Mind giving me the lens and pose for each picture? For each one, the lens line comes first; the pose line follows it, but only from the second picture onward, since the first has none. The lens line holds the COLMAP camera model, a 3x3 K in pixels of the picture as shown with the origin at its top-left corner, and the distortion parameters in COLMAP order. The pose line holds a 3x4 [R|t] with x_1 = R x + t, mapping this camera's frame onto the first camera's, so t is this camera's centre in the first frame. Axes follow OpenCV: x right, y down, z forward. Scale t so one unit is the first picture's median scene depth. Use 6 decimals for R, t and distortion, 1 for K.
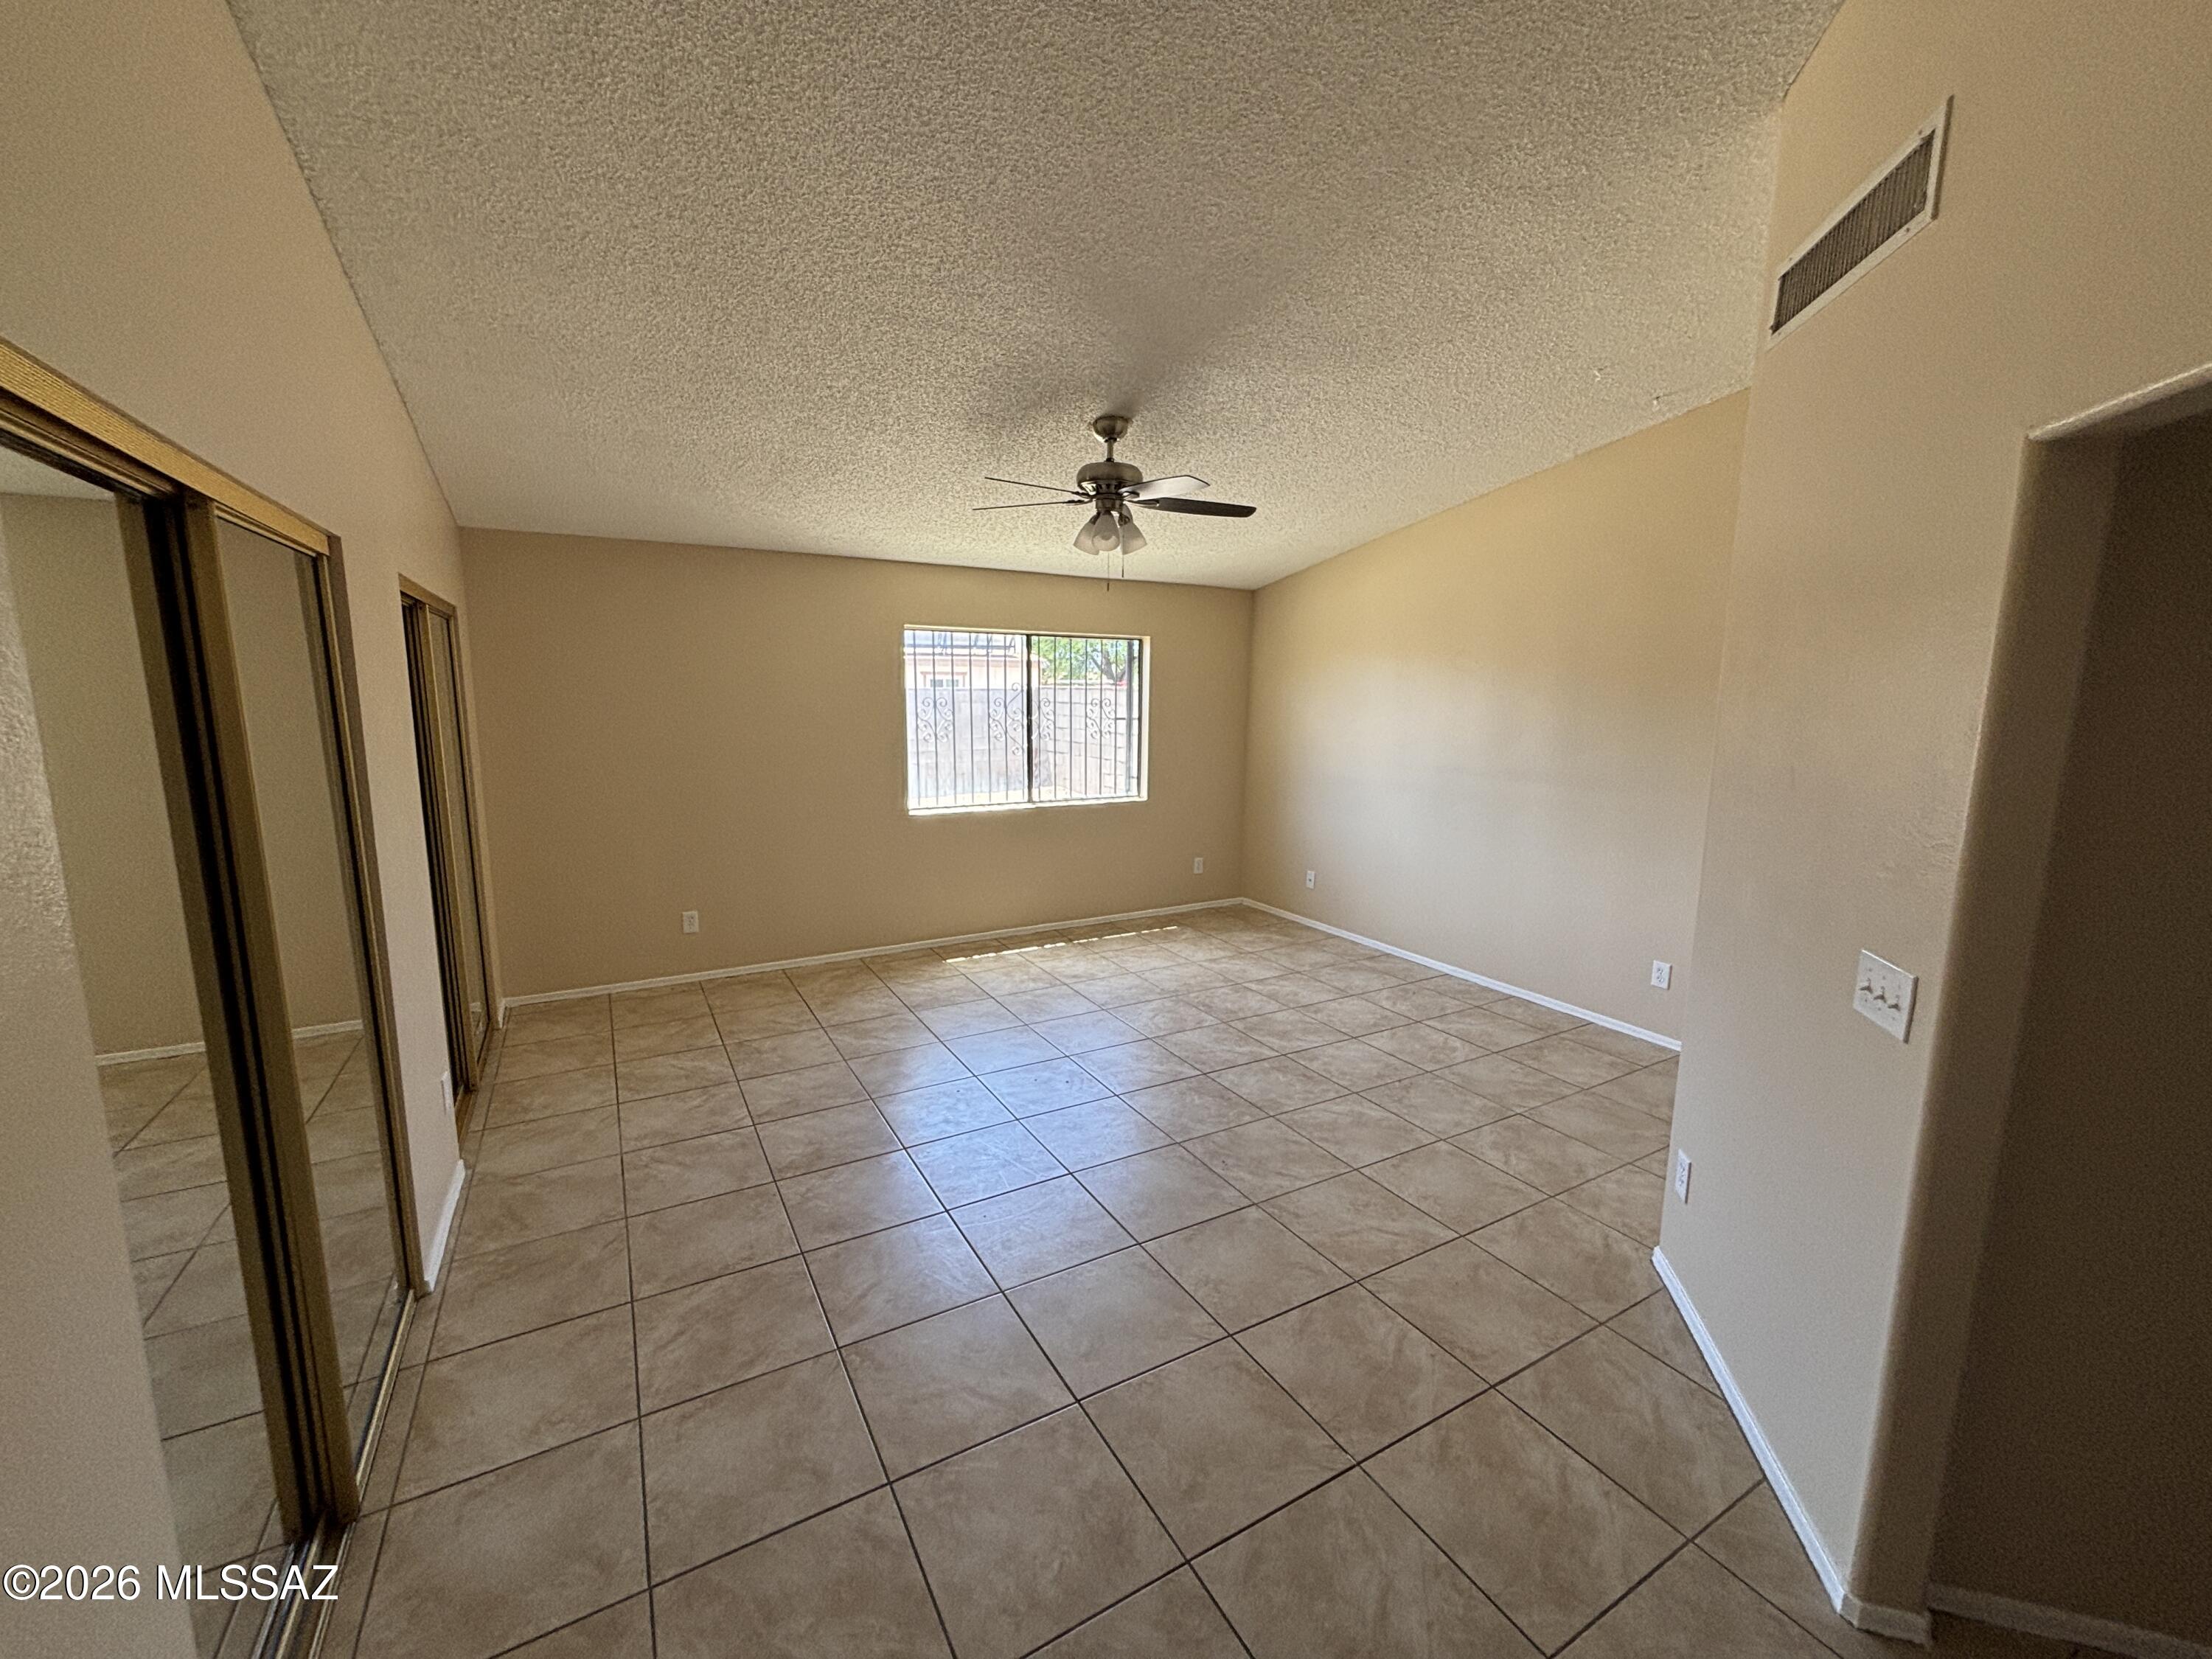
lens RADIAL K [[896.0, 0, 1098.8], [0, 896.0, 811.9], [0, 0, 1]] dist [0.020330, 0.001828]
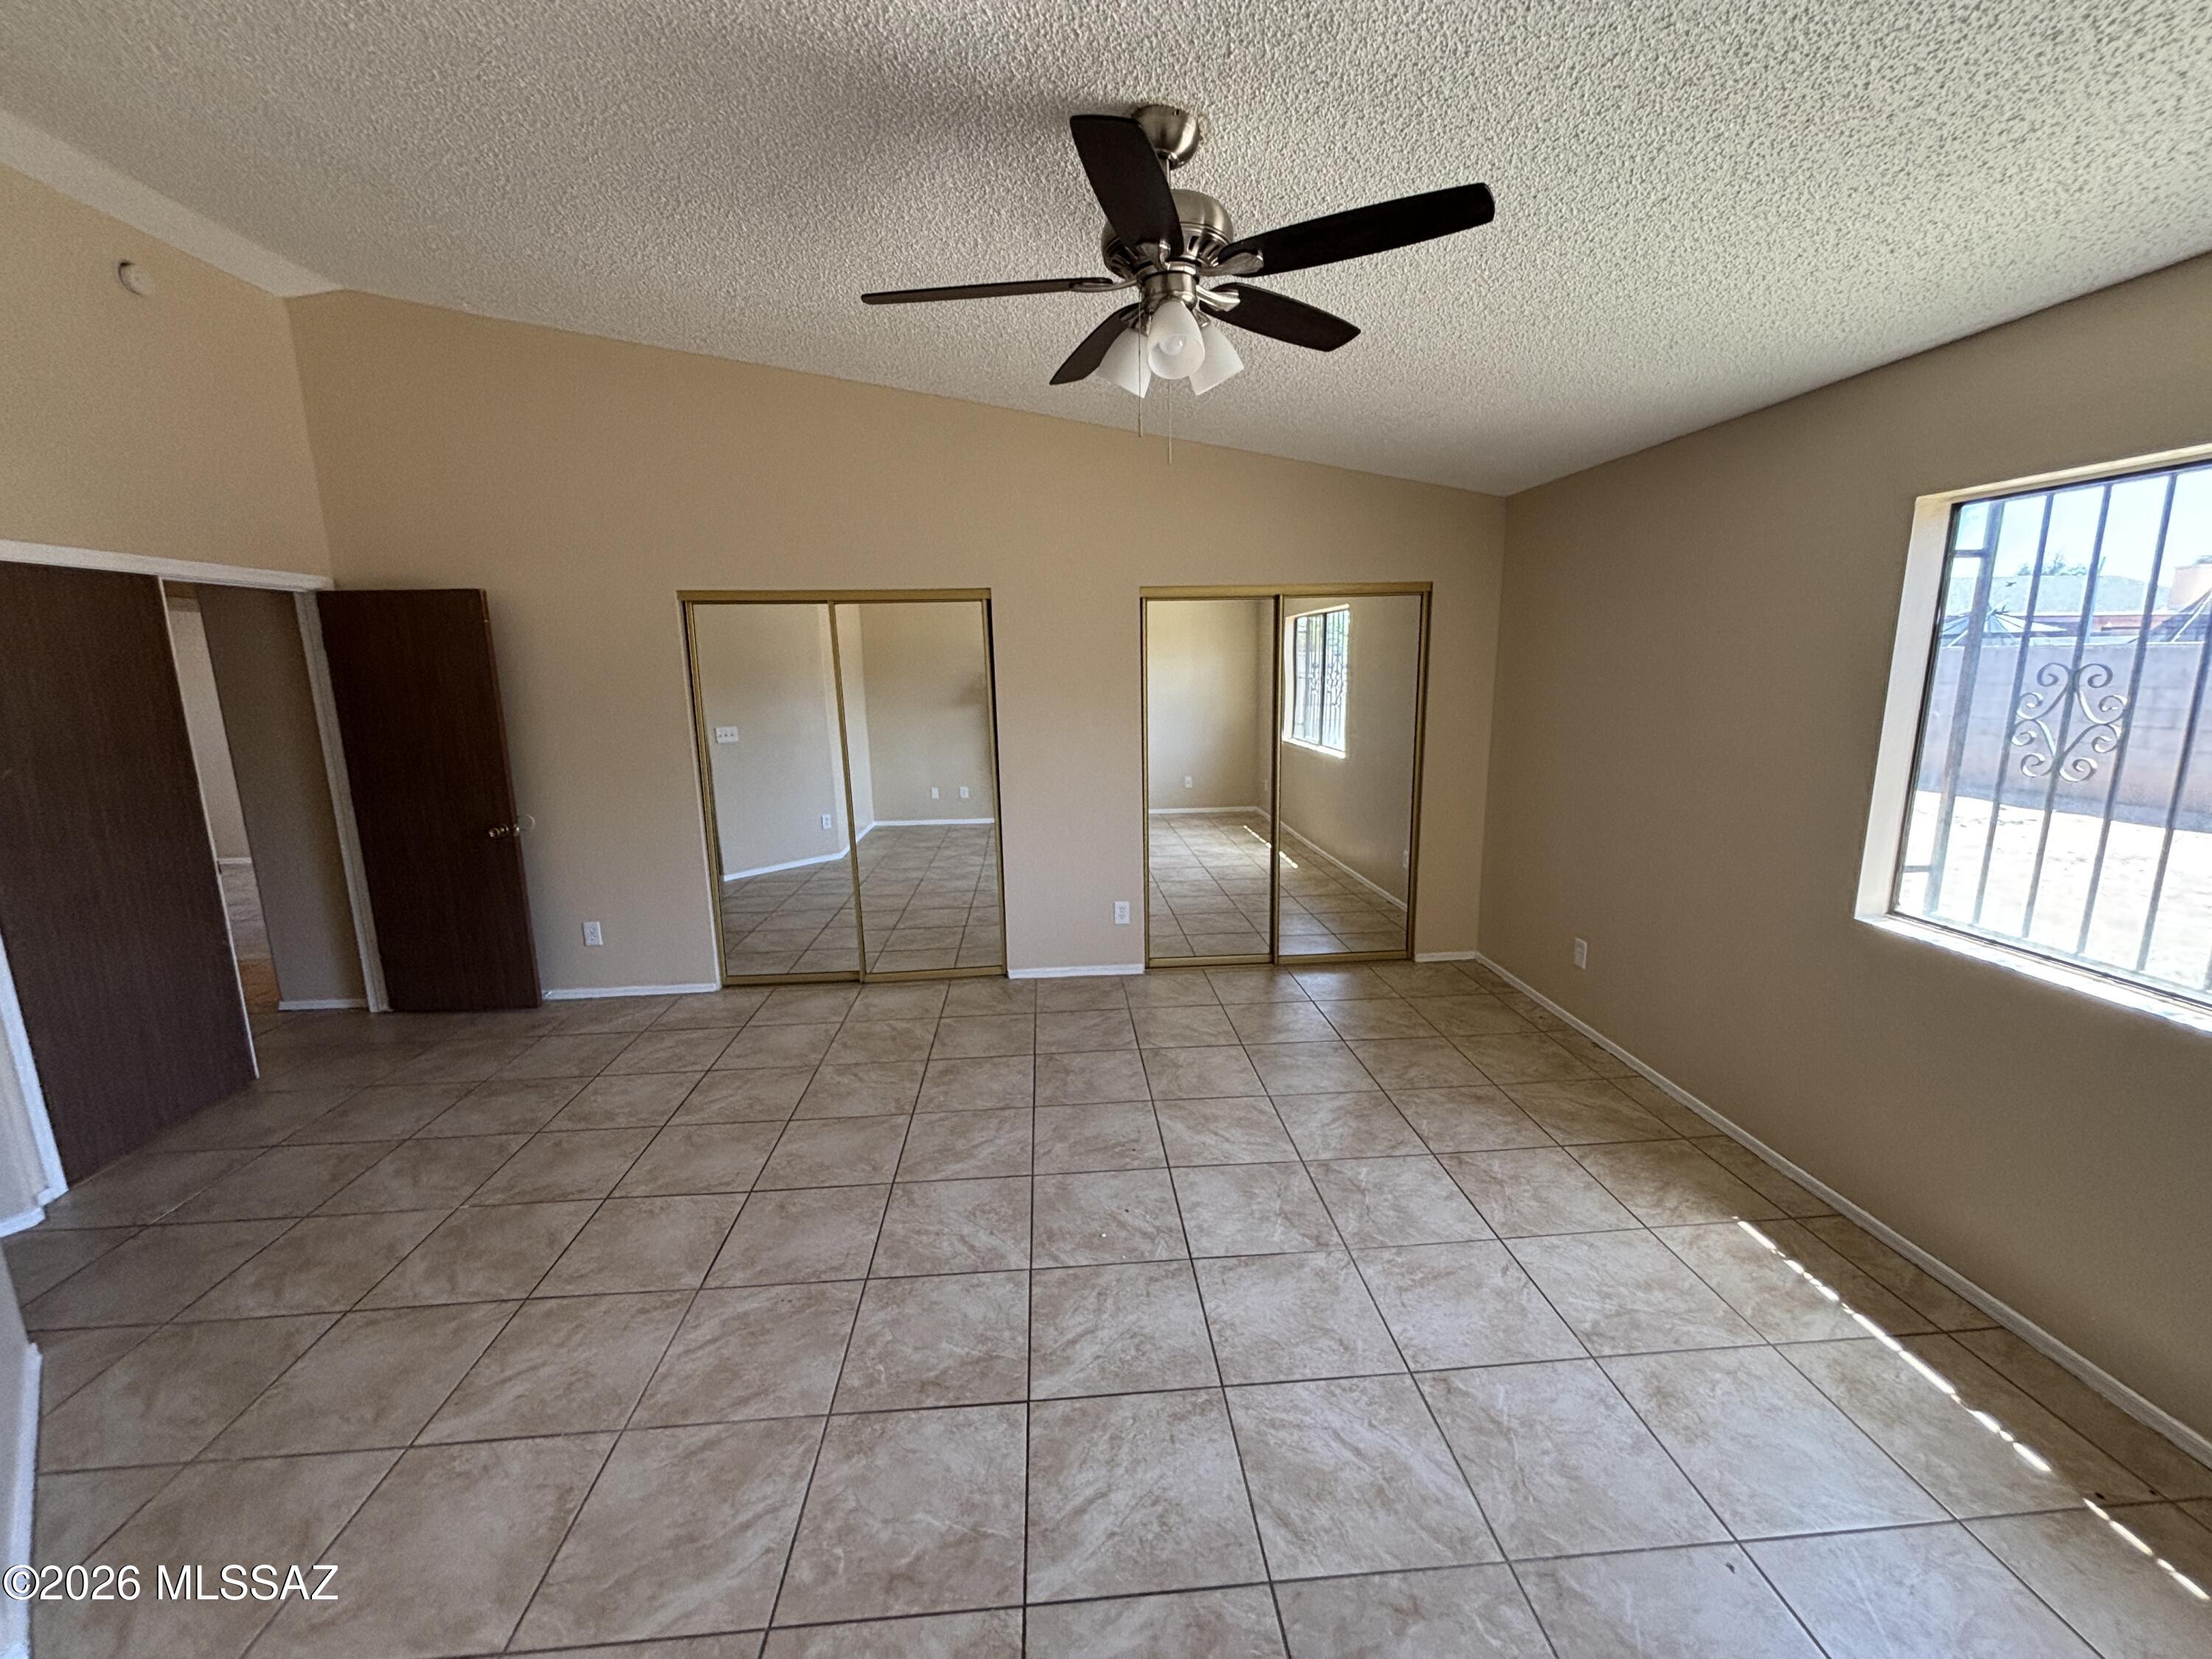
lens RADIAL K [[896.0, 0, 1095.8], [0, 896.0, 830.8], [0, 0, 1]] dist [0.020330, 0.001828]
pose [[-0.437399, 0.170369, -0.882982, 0.458486], [-0.103374, 0.965855, 0.237567, -0.138457], [0.893306, 0.195189, -0.404852, 1.071112]]
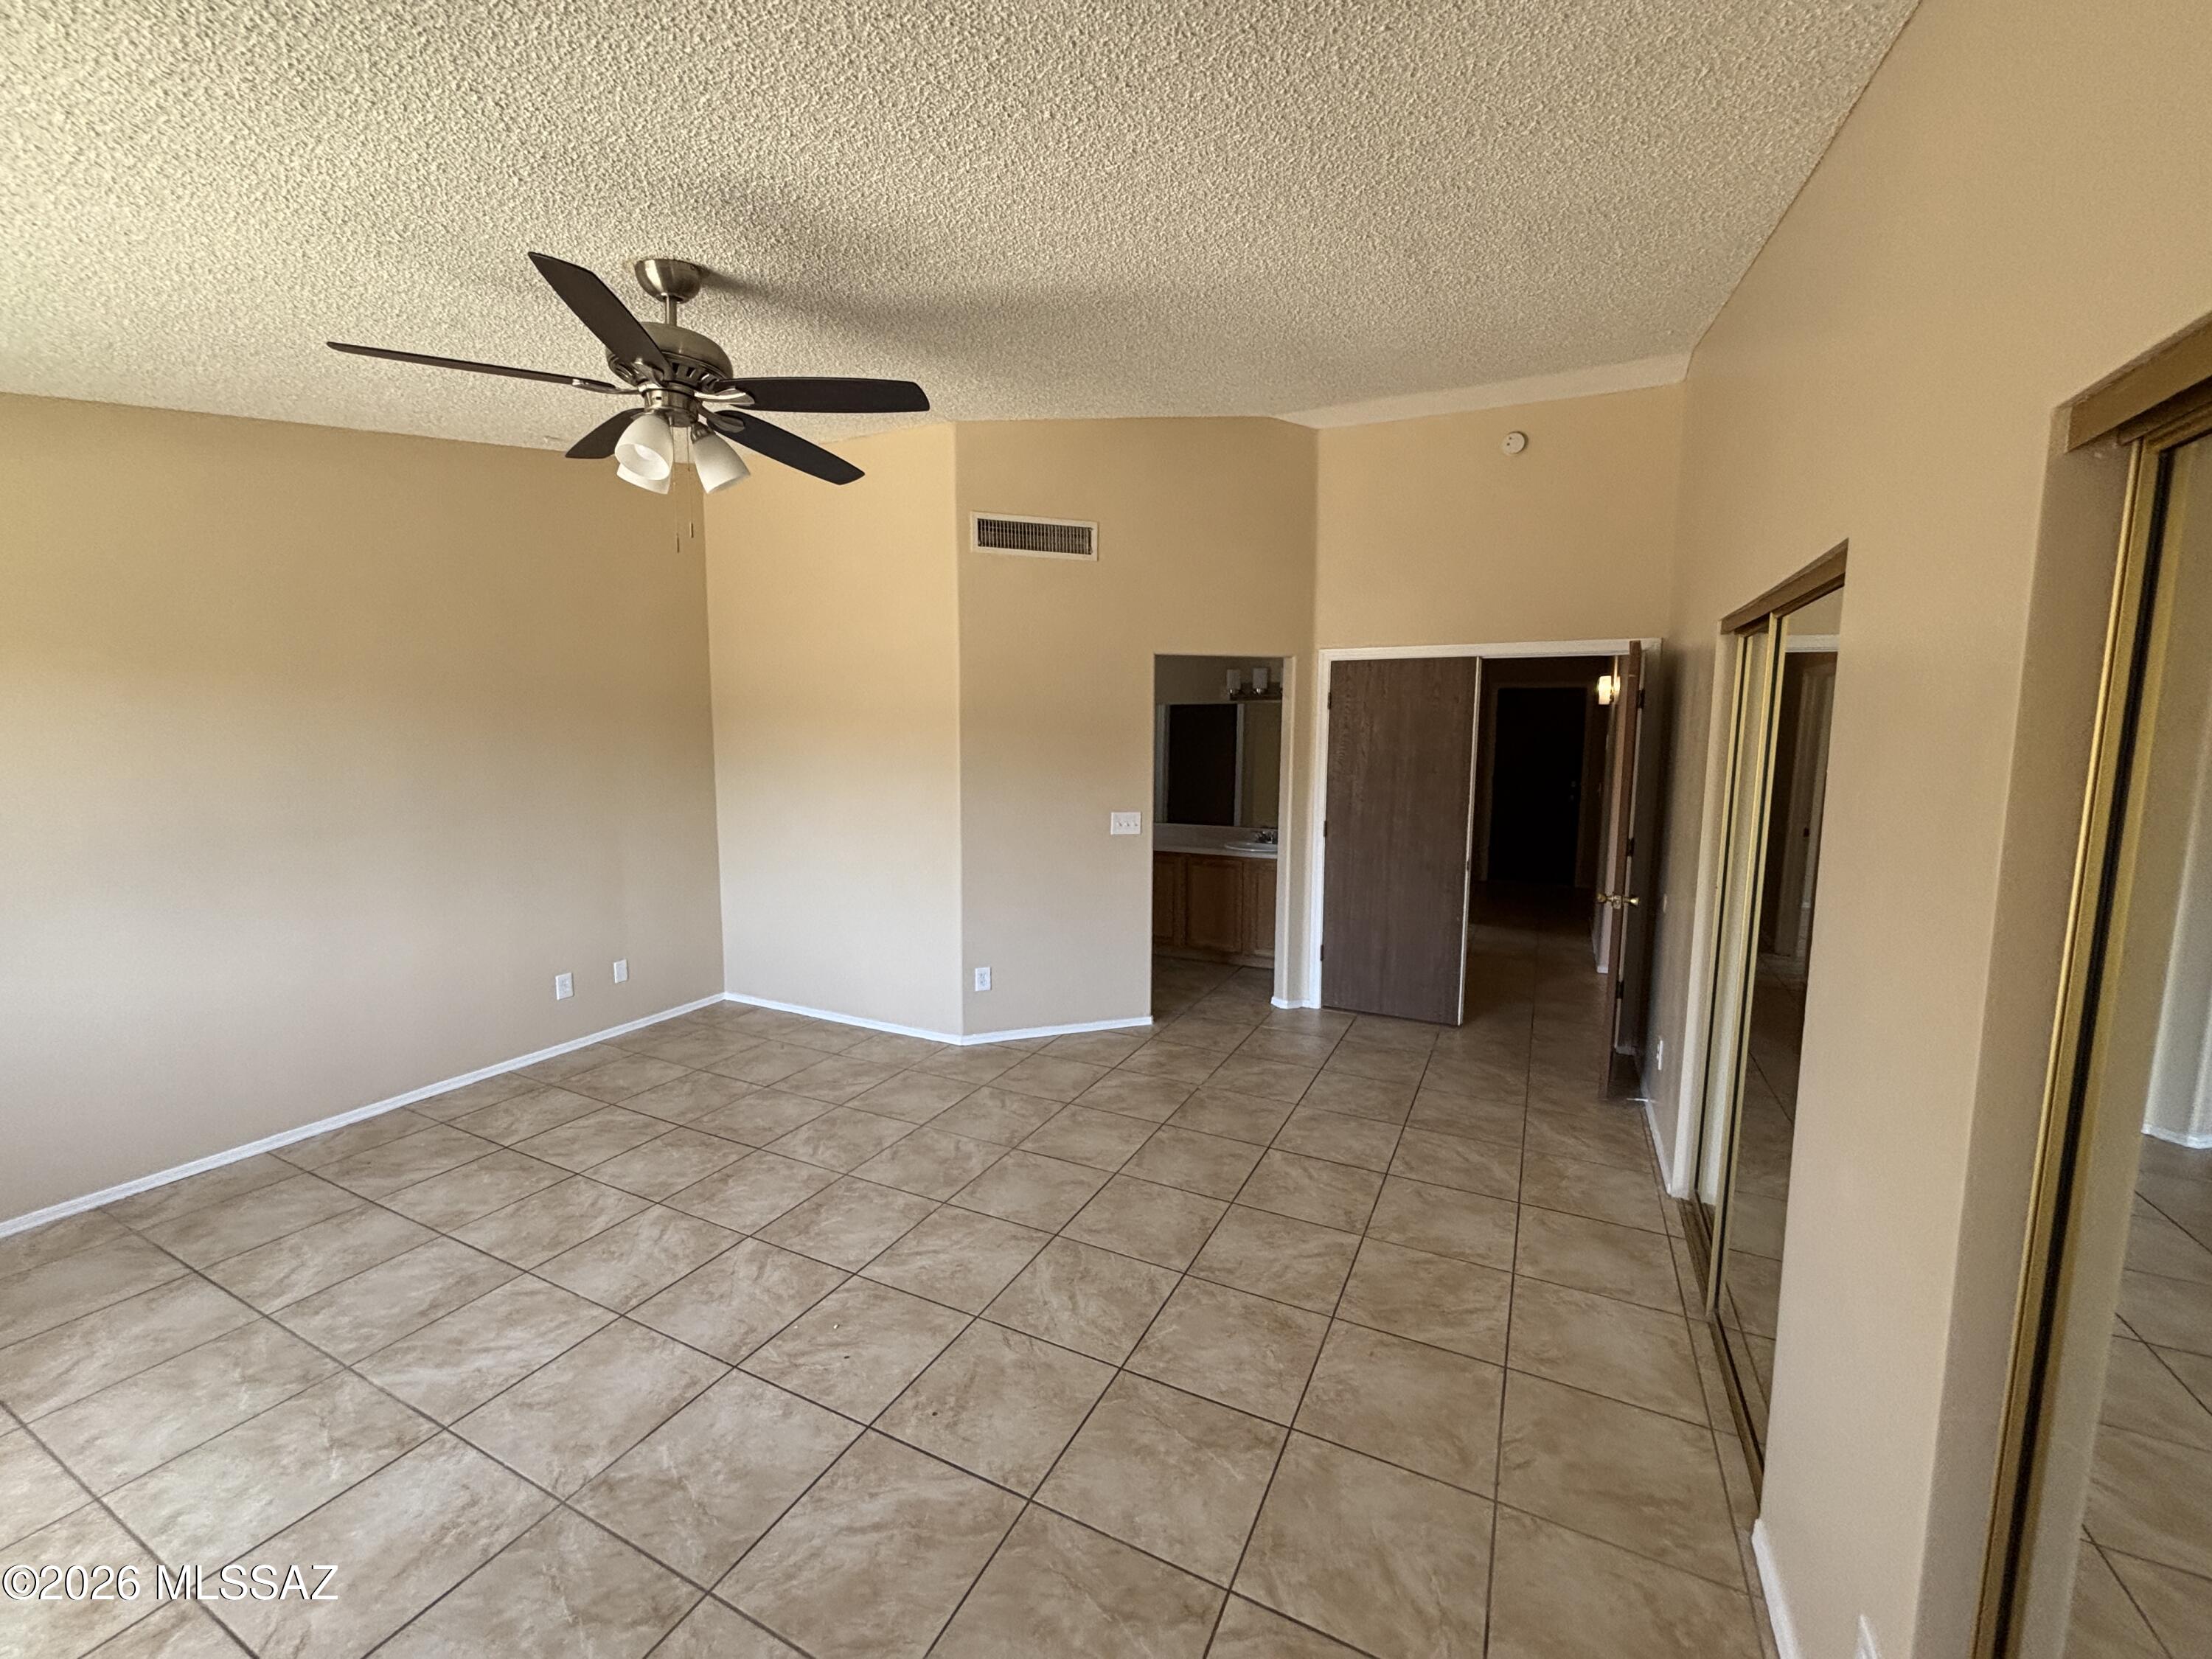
lens RADIAL K [[896.0, 0, 1108.8], [0, 896.0, 840.7], [0, 0, 1]] dist [0.020330, 0.001828]
pose [[-0.560547, -0.120736, 0.819274, -0.564294], [0.102229, 0.971659, 0.213138, -0.141070], [-0.821788, 0.203228, -0.532318, 0.985437]]
